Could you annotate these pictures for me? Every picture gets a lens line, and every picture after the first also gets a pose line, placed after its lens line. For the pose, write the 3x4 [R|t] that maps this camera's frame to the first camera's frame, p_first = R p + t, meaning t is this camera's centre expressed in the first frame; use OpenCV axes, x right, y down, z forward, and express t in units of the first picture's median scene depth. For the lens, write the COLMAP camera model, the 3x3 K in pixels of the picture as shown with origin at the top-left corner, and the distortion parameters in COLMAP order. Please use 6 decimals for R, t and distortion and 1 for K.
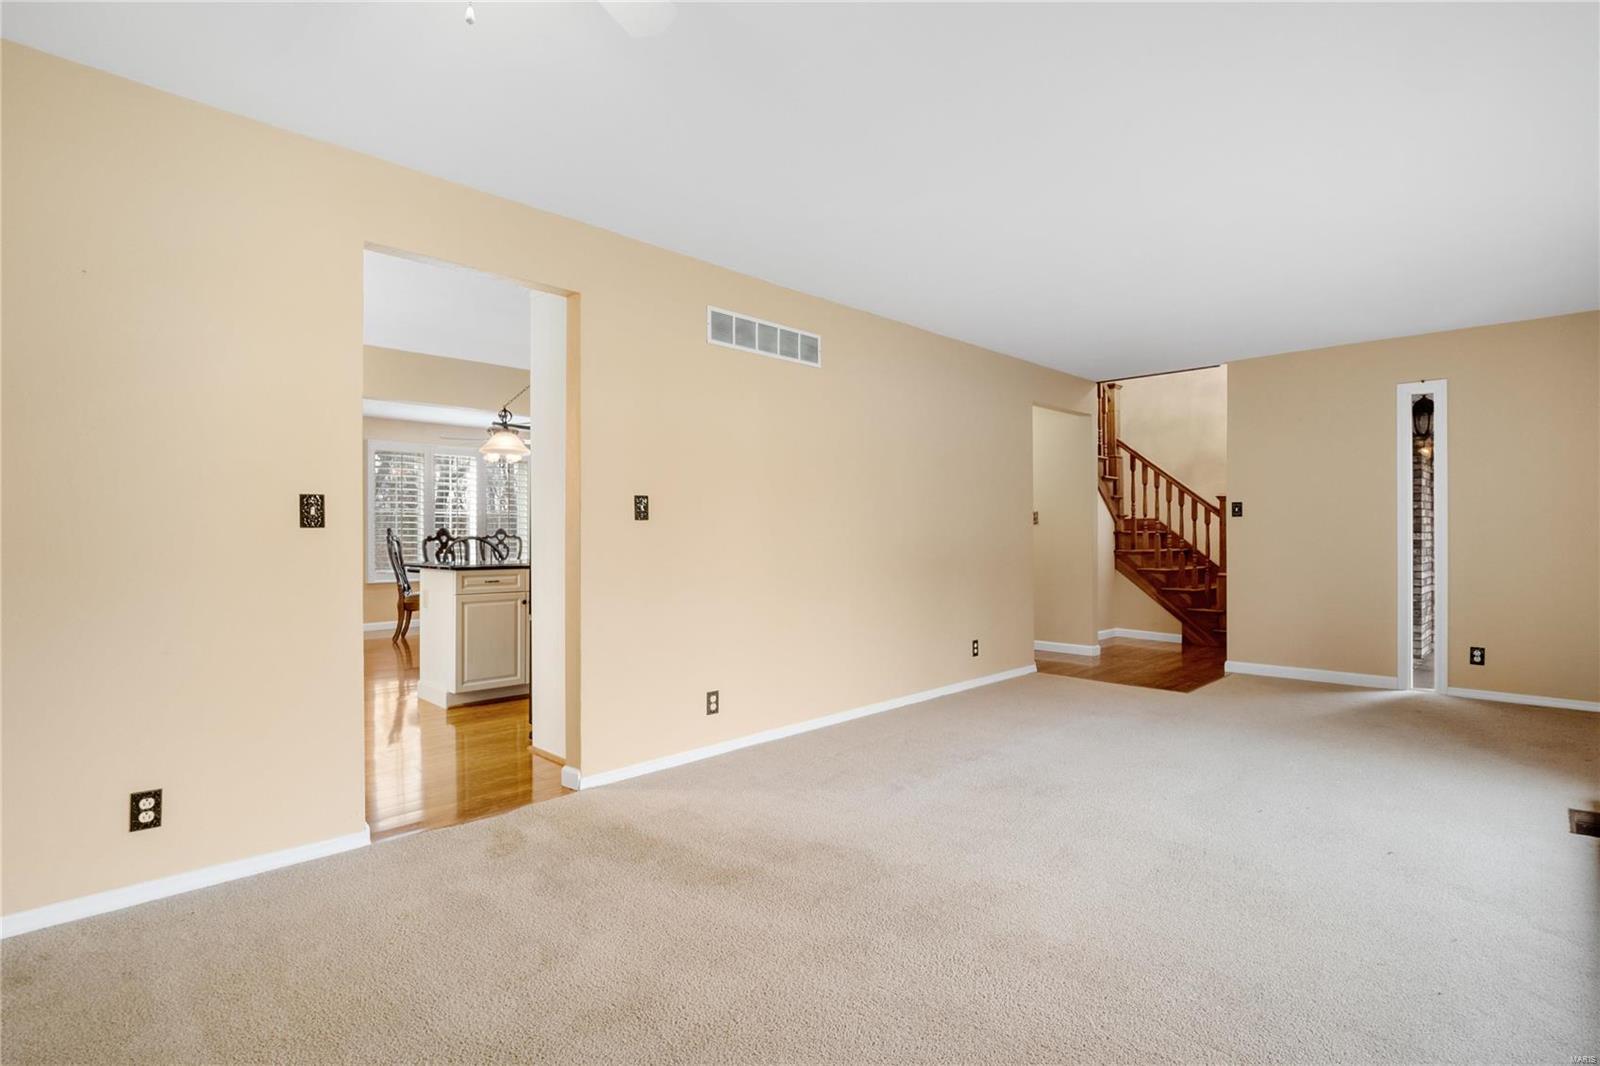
lens RADIAL K [[788.1, 0, 800.0], [0, 788.1, 533.0], [0, 0, 1]] dist [0.000080, 0.000009]
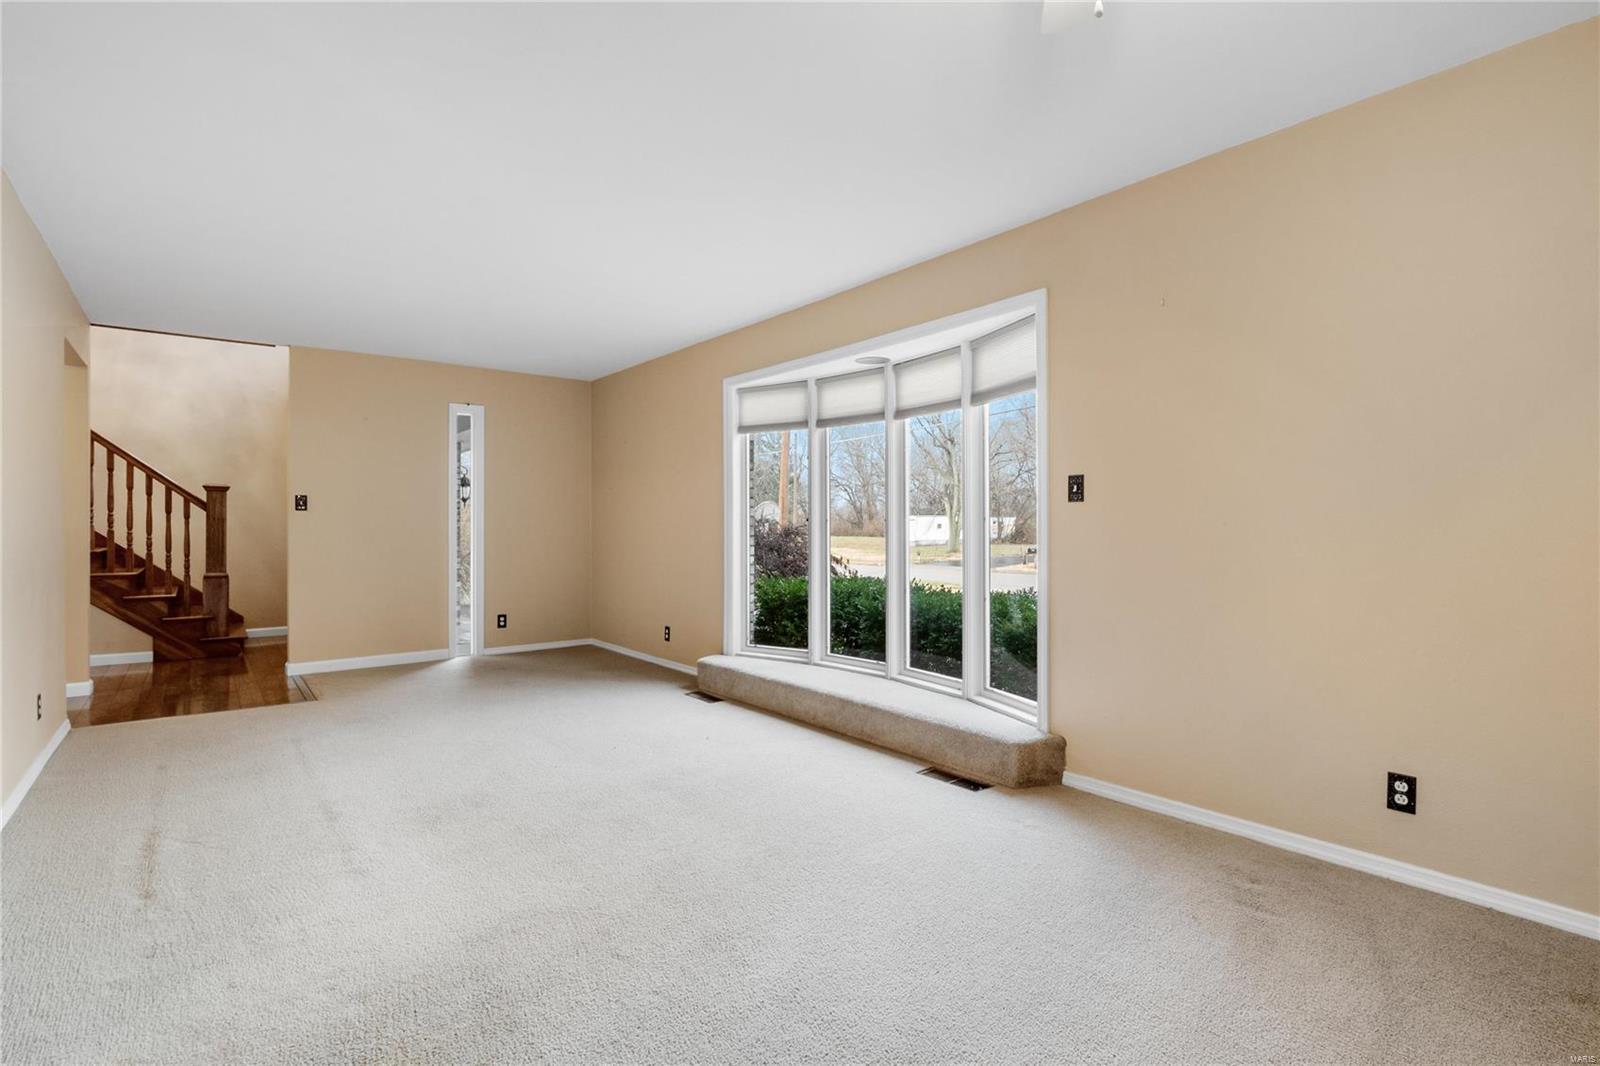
lens RADIAL K [[756.3, 0, 800.0], [0, 756.3, 533.0], [0, 0, 1]] dist [-0.000098, 0.000012]
pose [[0.117949, -0.005121, 0.993006, -0.221829], [0.001806, 0.999986, 0.004943, 0.002902], [-0.993018, 0.001211, 0.117957, 0.238920]]
